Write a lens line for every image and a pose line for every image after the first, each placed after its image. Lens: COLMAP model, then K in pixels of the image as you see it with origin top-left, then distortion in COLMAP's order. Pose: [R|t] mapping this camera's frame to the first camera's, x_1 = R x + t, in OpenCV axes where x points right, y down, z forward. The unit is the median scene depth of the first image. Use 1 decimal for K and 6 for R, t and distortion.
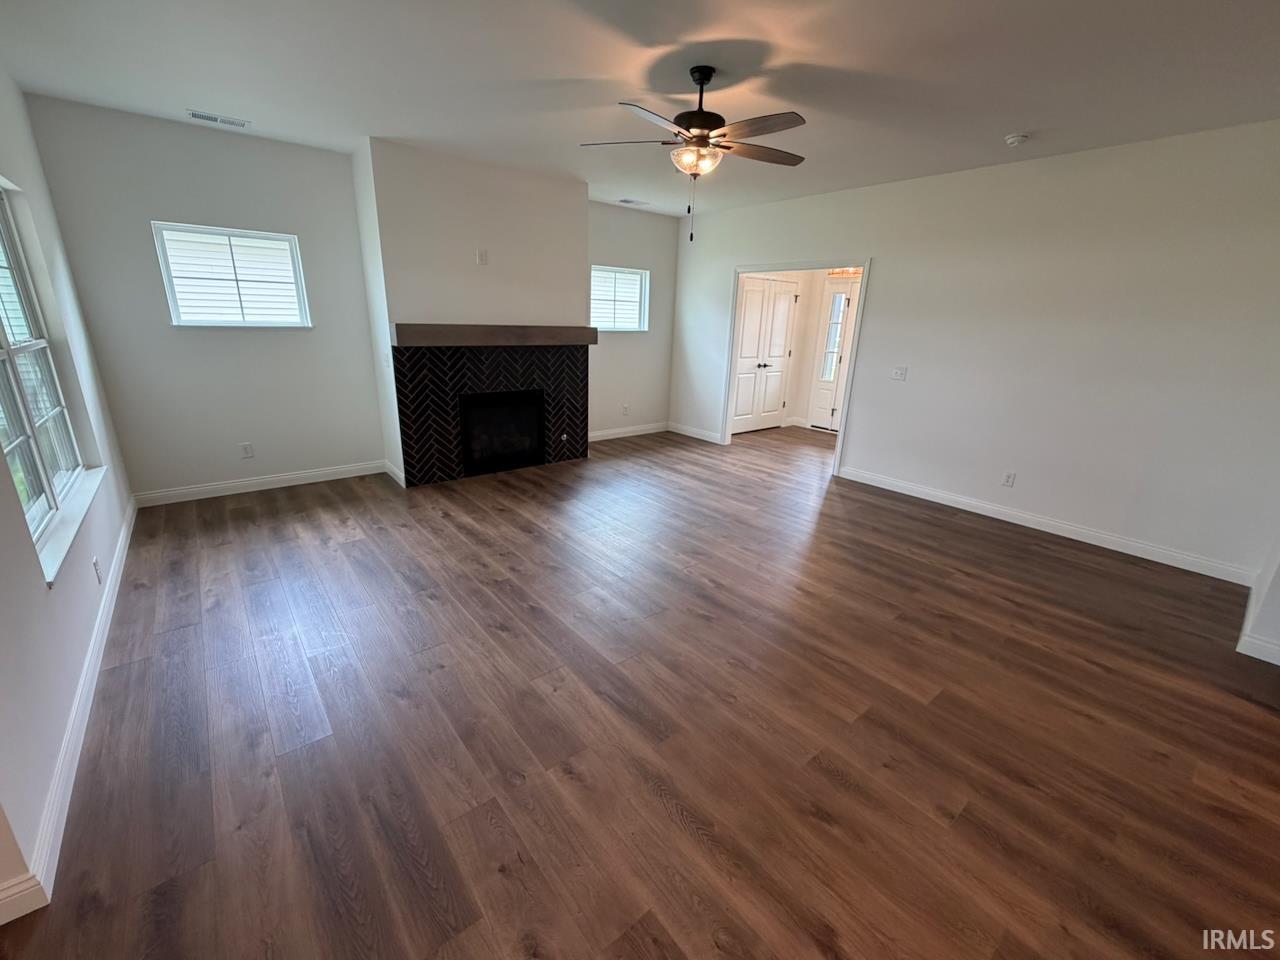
lens RADIAL K [[522.2, 0, 641.7], [0, 522.2, 476.9], [0, 0, 1]] dist [0.001784, 0.000719]
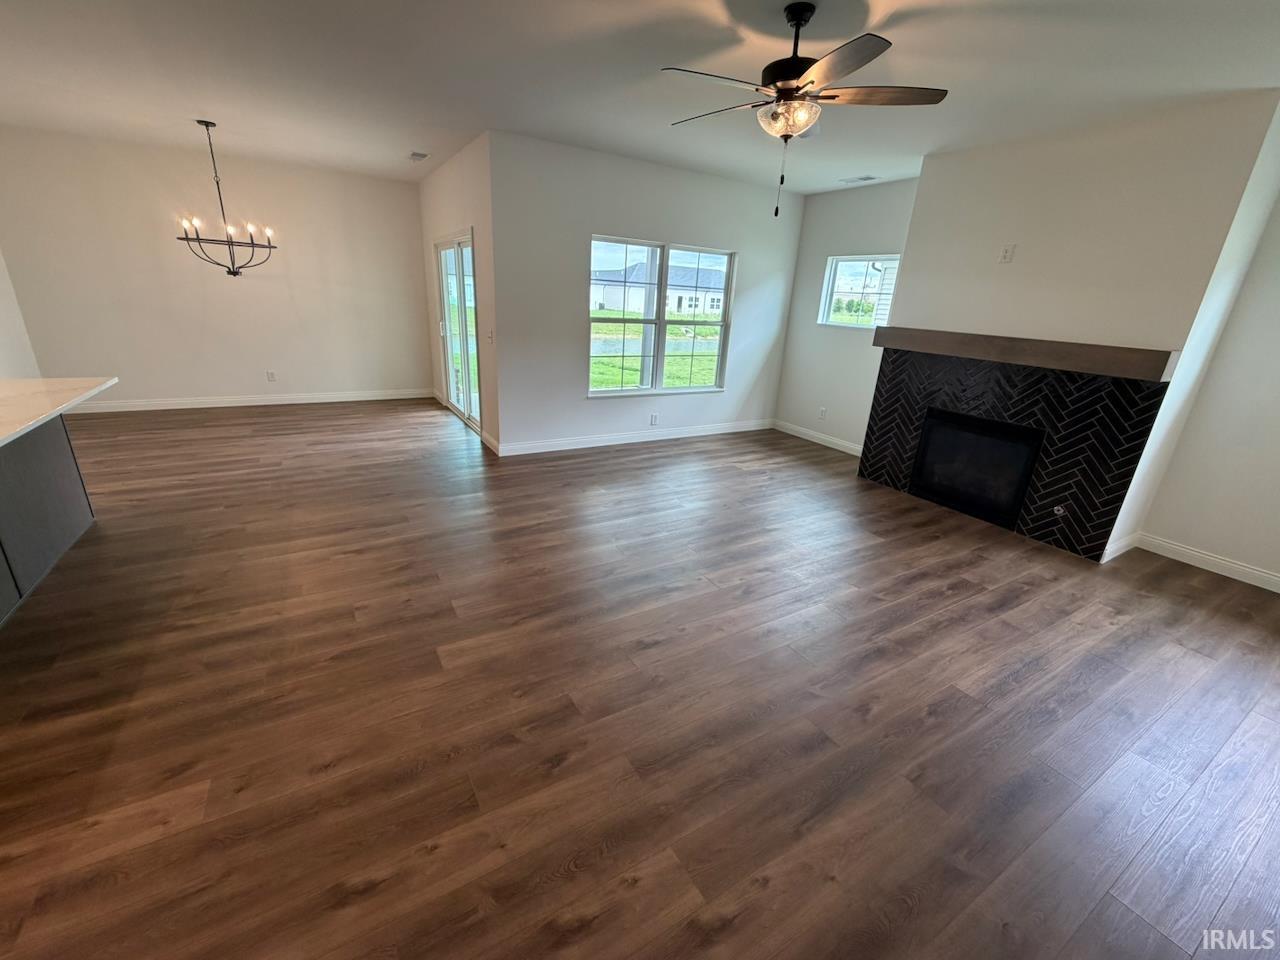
lens RADIAL K [[525.1, 0, 643.3], [0, 525.1, 480.4], [0, 0, 1]] dist [-0.001081, -0.000146]
pose [[-0.140100, 0.292118, -0.946065, 1.156971], [-0.349768, 0.879286, 0.323294, -0.295729], [0.926301, 0.376197, -0.021014, 1.062282]]
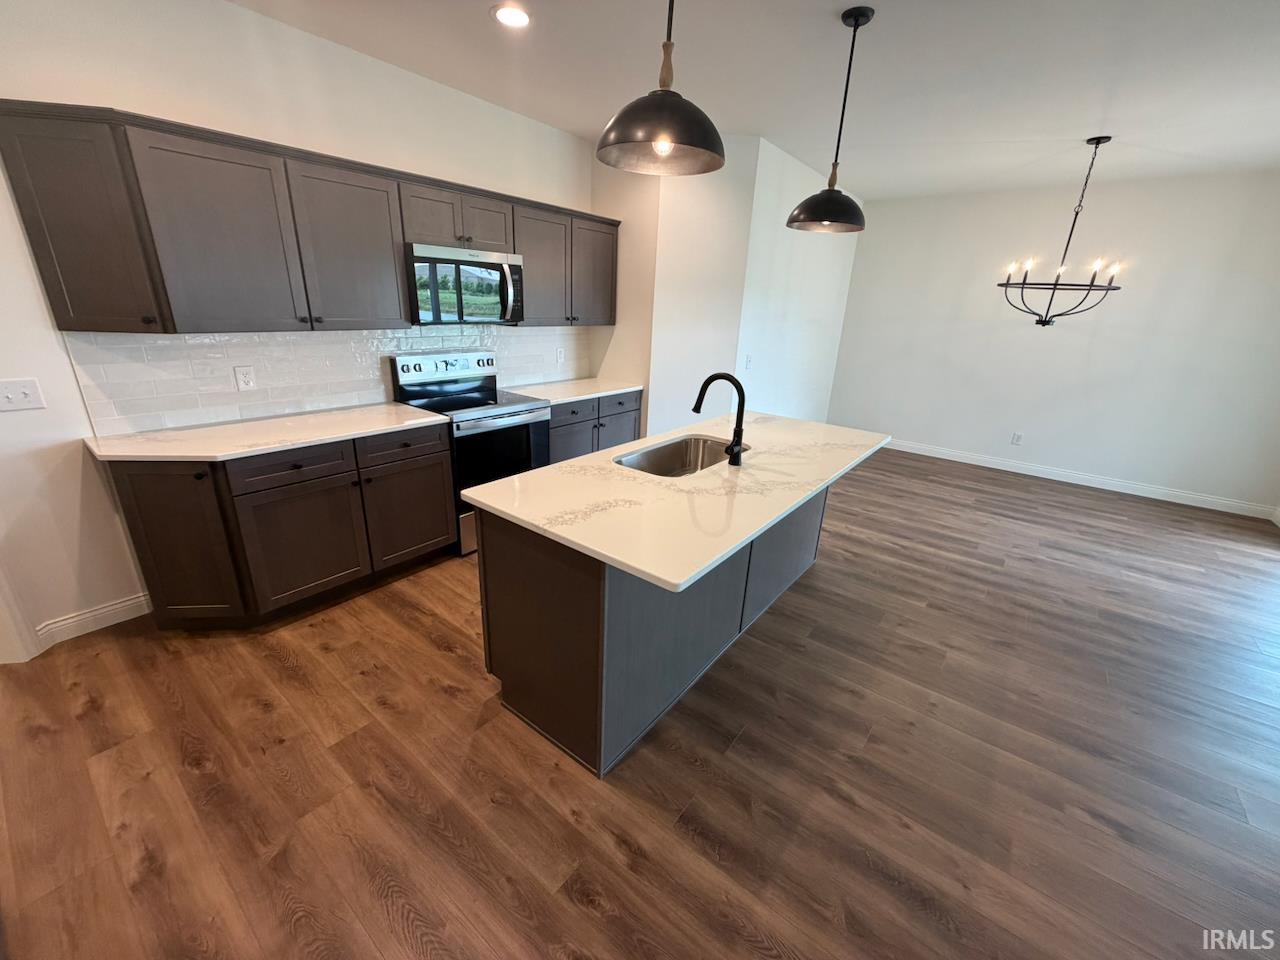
lens RADIAL K [[511.1, 0, 633.8], [0, 511.1, 477.6], [0, 0, 1]] dist [-0.000484, -0.000163]
pose [[-0.973153, 0.002012, -0.230152, 0.896530], [-0.135233, 0.804152, 0.578837, -0.173180], [0.186242, 0.594421, -0.782290, 0.625596]]
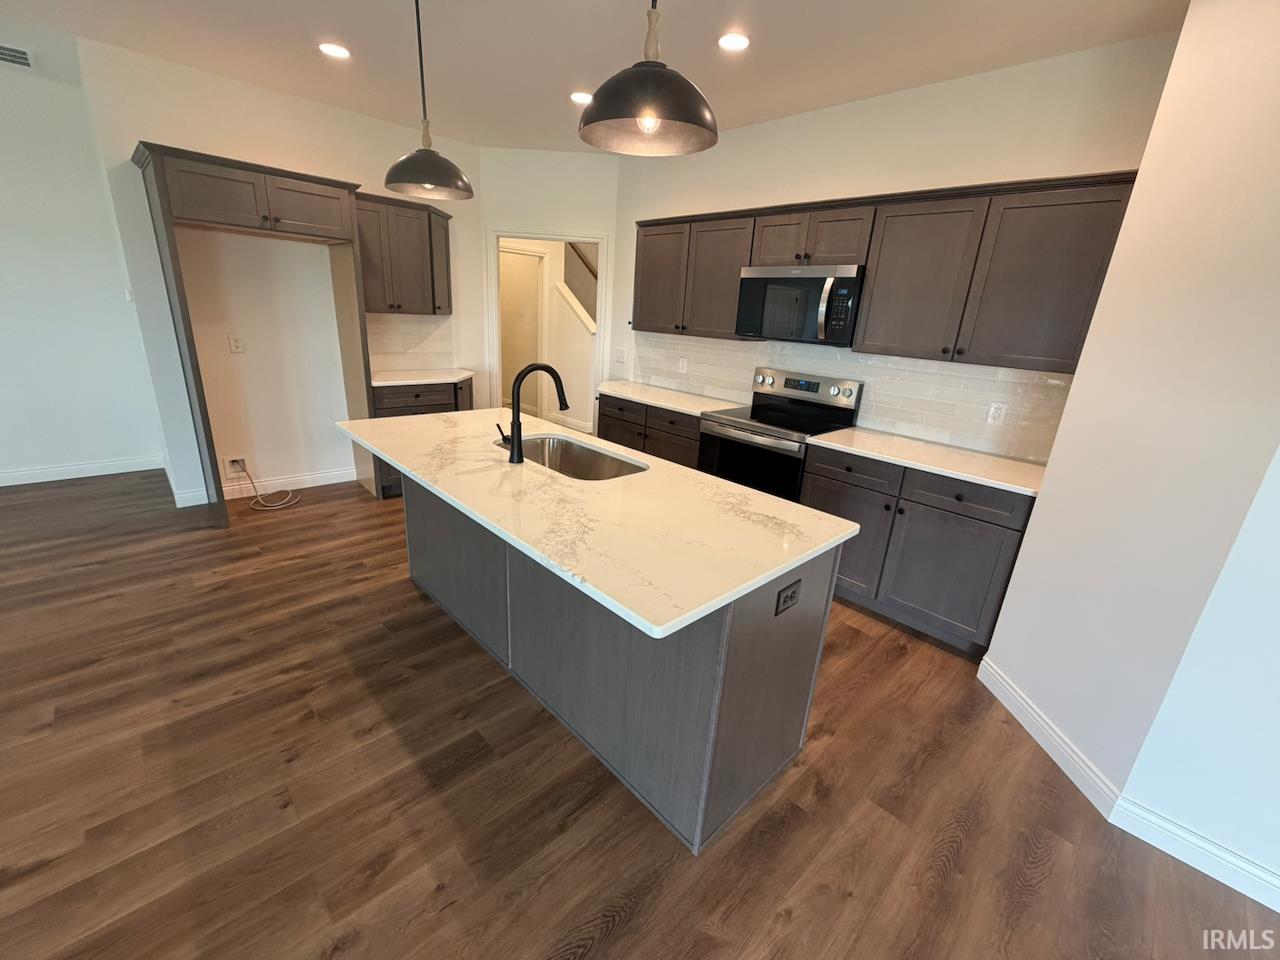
lens RADIAL K [[530.5, 0, 640.0], [0, 530.5, 480.0], [0, 0, 1]] dist [0.000086, 0.000090]
pose [[-0.075939, -0.341744, 0.936720, -0.214430], [0.230631, 0.907938, 0.349940, 0.062875], [-0.970073, 0.242611, 0.009868, -0.188948]]
